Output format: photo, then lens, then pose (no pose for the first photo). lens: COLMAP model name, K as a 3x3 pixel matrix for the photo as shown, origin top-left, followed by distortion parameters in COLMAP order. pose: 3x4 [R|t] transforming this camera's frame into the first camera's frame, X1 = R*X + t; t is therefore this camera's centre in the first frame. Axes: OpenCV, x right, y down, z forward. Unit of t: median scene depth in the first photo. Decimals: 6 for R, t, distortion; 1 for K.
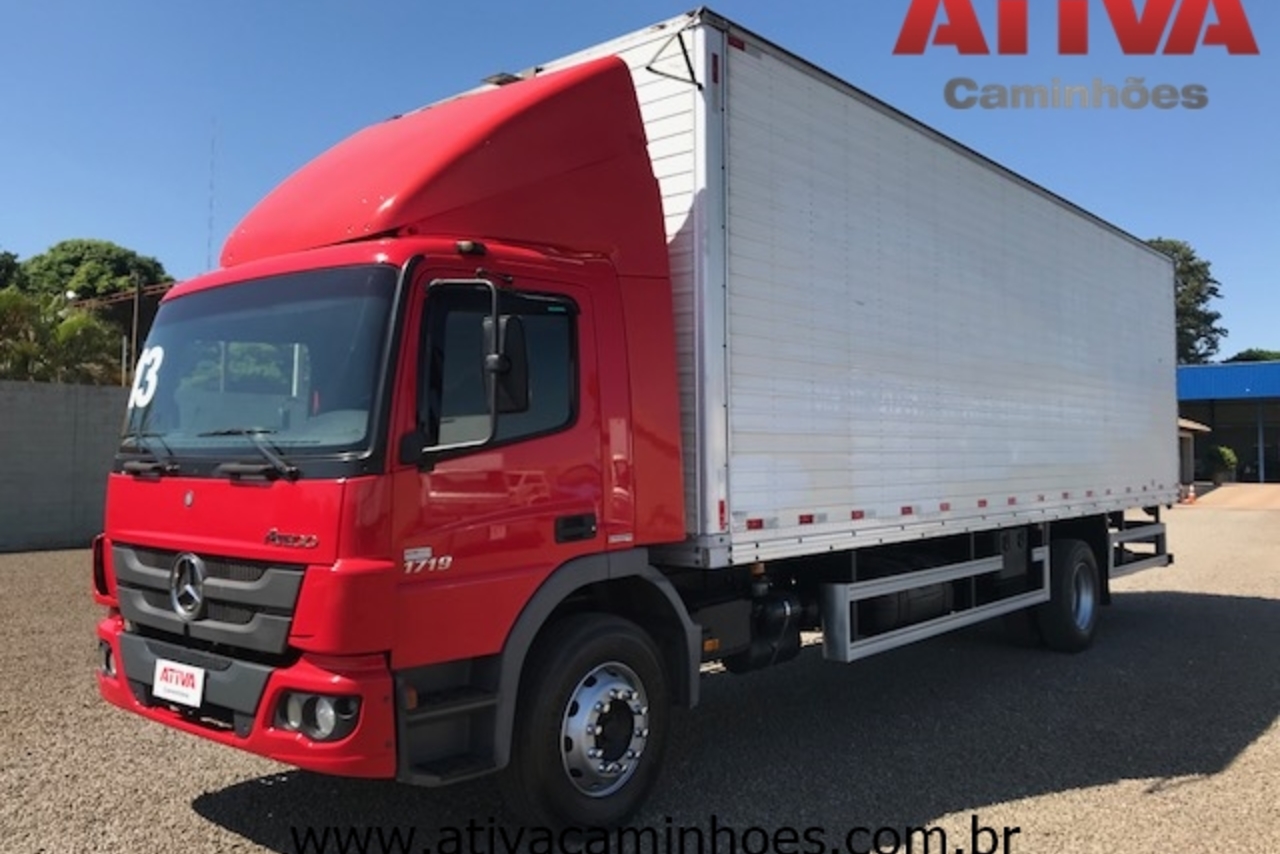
lens RADIAL K [[1073.5, 0, 640.0], [0, 1073.5, 427.0], [0, 0, 1]] dist [0.008831, -0.000772]
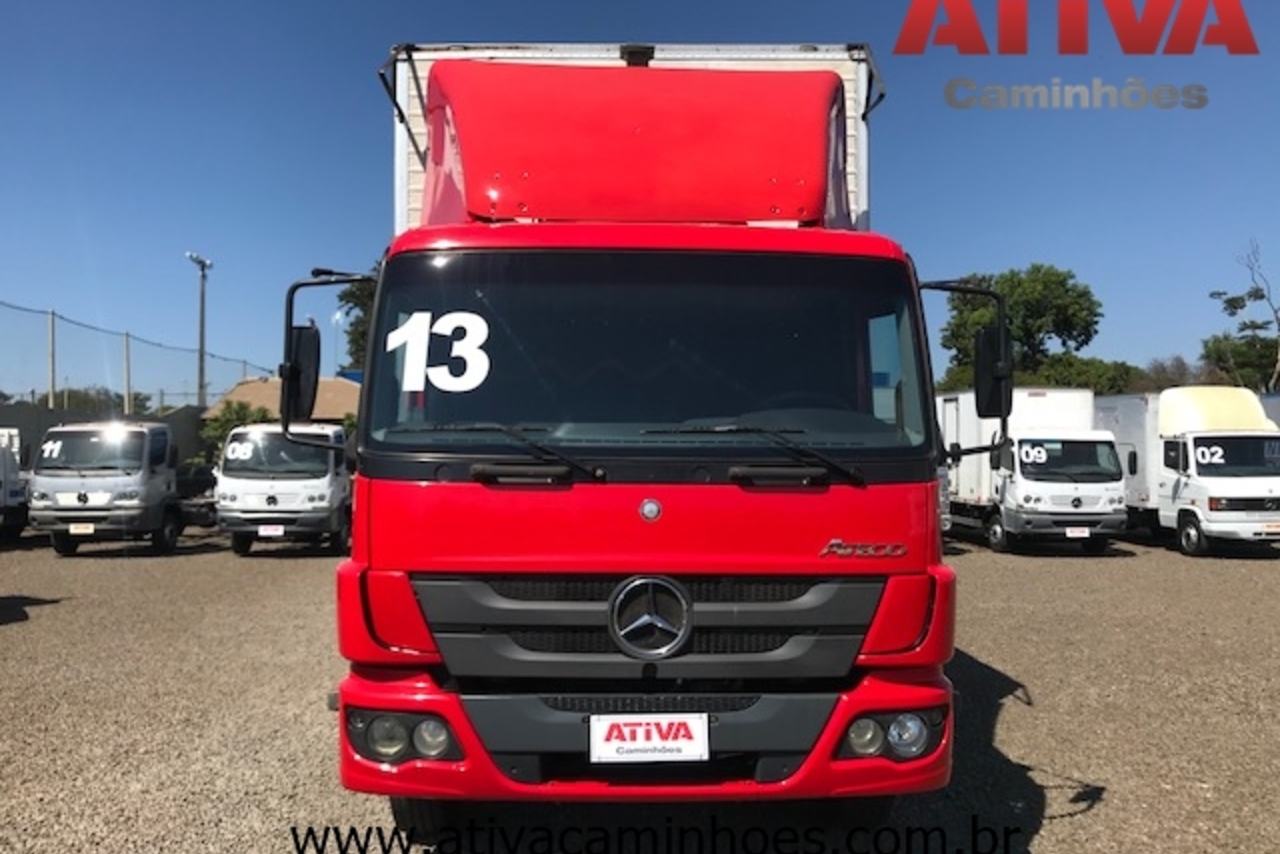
lens RADIAL K [[1073.5, 0, 640.0], [0, 1073.5, 427.0], [0, 0, 1]] dist [0.008831, -0.000772]
pose [[0.719628, 0.025040, 0.693908, -1.015185], [-0.029517, 0.999549, -0.005459, 0.009990], [-0.693732, -0.016553, 0.720043, 0.438269]]
